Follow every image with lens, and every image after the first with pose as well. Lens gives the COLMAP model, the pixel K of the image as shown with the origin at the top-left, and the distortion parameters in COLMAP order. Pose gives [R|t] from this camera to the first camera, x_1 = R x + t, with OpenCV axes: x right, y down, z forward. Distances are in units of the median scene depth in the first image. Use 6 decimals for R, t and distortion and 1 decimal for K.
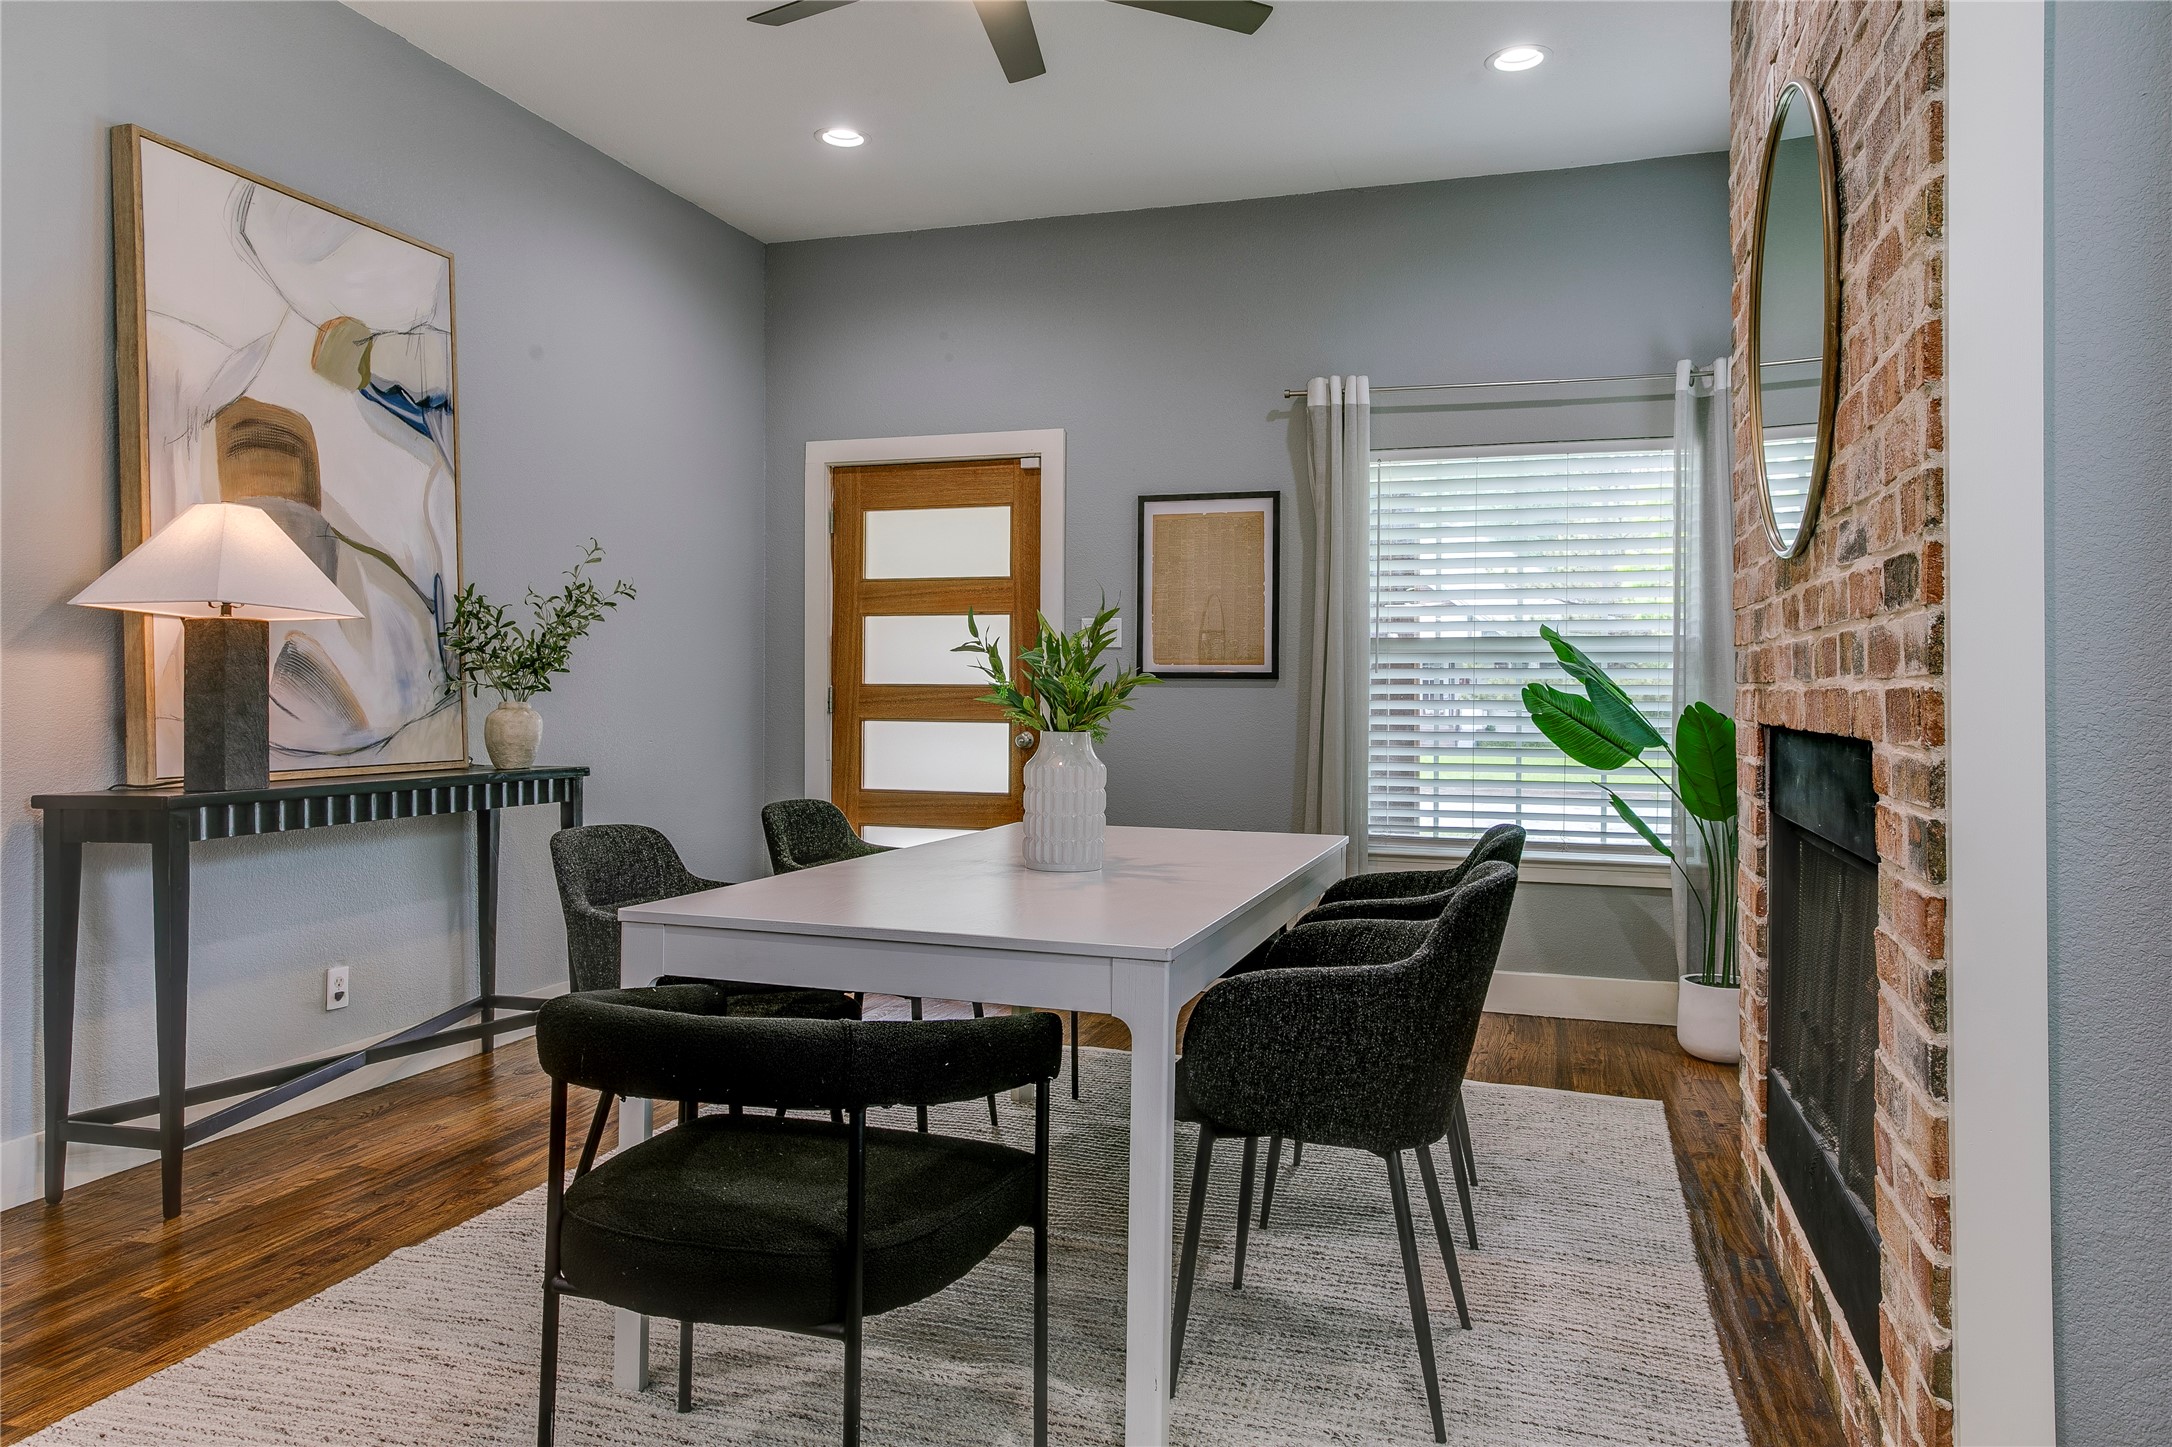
lens RADIAL K [[1458.1, 0, 1081.4], [0, 1458.1, 677.9], [0, 0, 1]] dist [-0.000620, 0.000404]
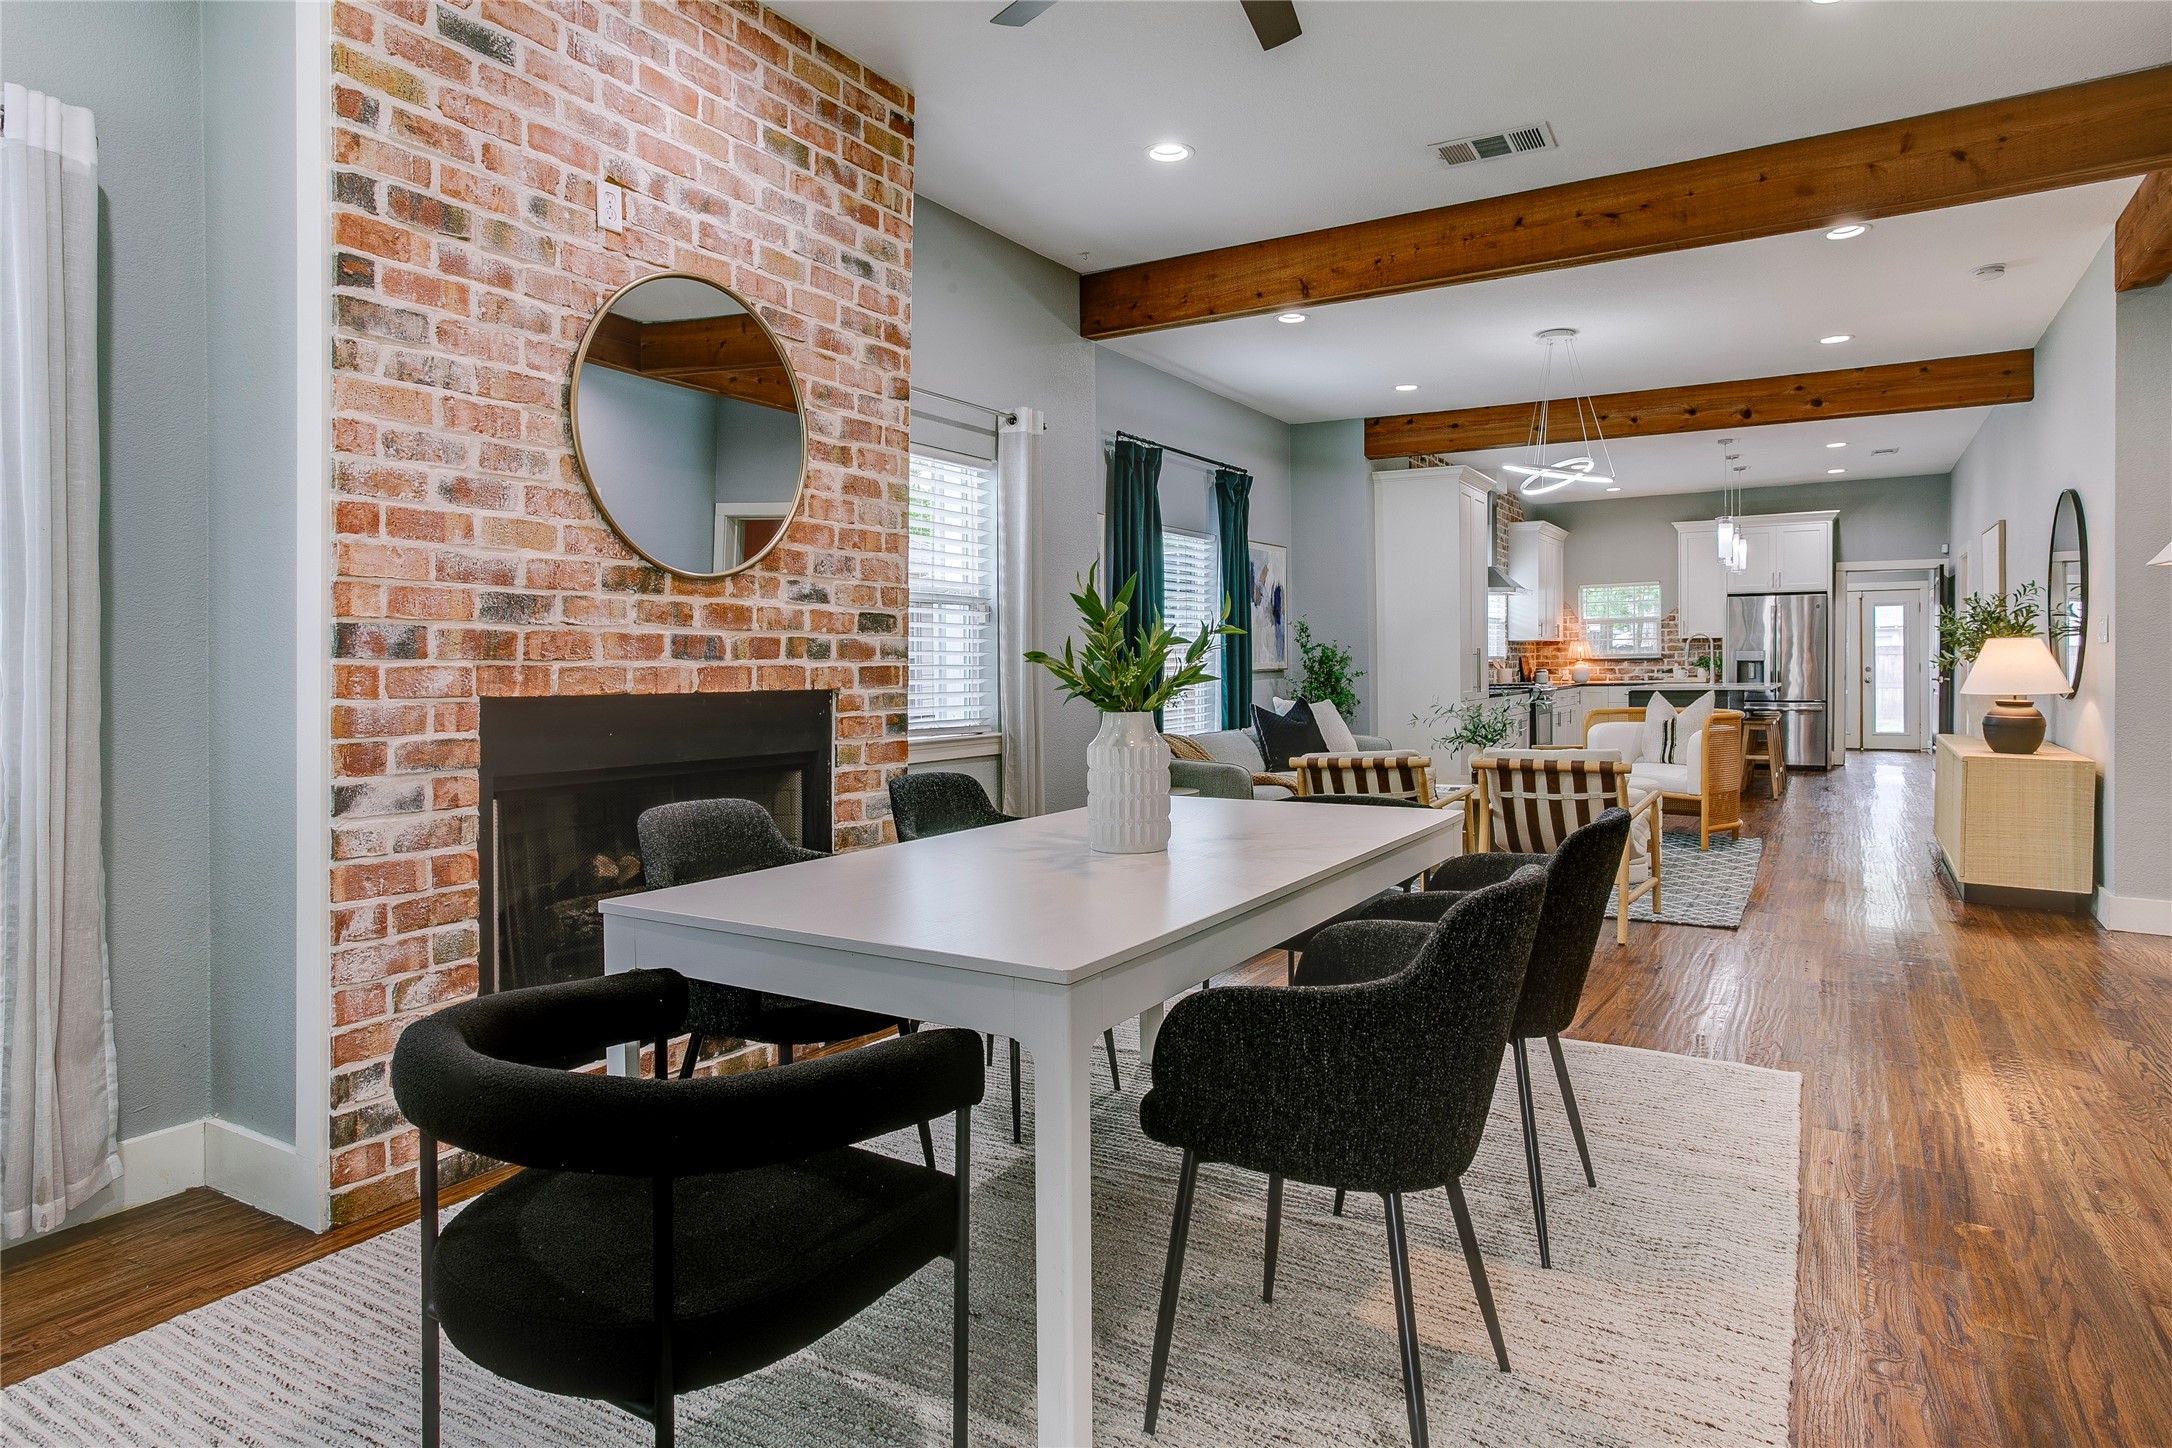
lens RADIAL K [[1240.5, 0, 1093.7], [0, 1240.5, 682.8], [0, 0, 1]] dist [-0.046384, 0.039134]
pose [[-0.971199, -0.007844, 0.238141, -0.105007], [-0.005950, 0.999945, 0.008671, 0.005283], [-0.238195, 0.007005, -0.971192, 0.990812]]
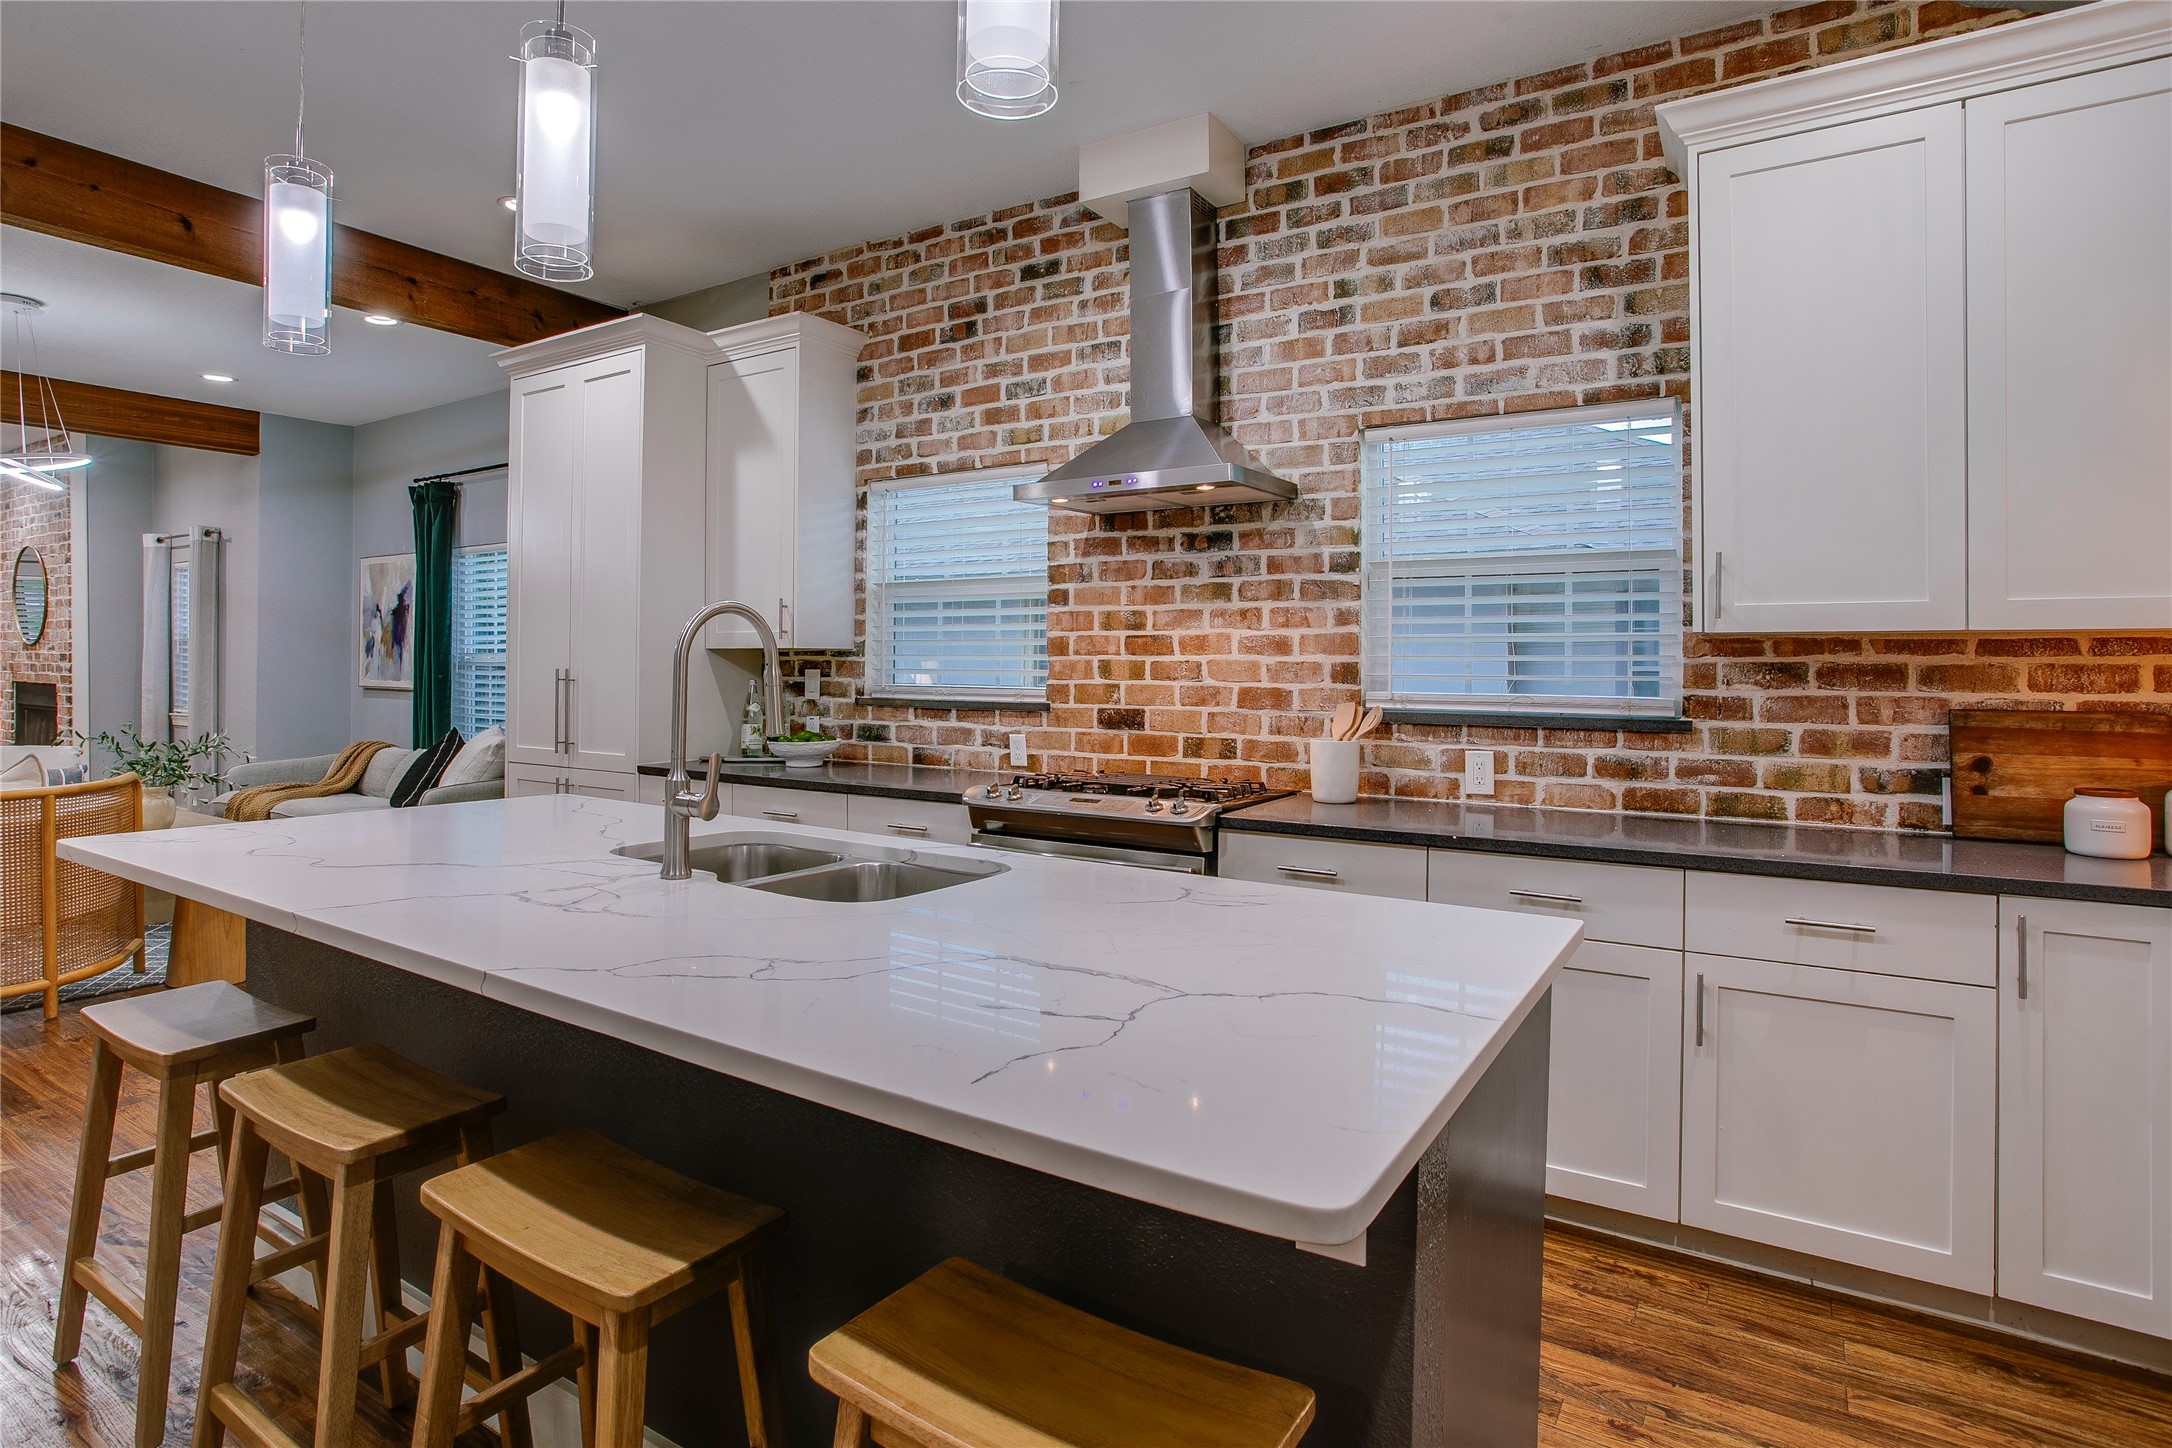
lens RADIAL K [[1117.1, 0, 1085.1], [0, 1117.1, 656.9], [0, 0, 1]] dist [-0.079414, 0.040579]
pose [[0.254741, -0.001620, 0.967008, -0.910799], [-0.014490, 0.999880, 0.005492, -0.050867], [-0.966901, -0.015411, 0.254687, -1.448420]]
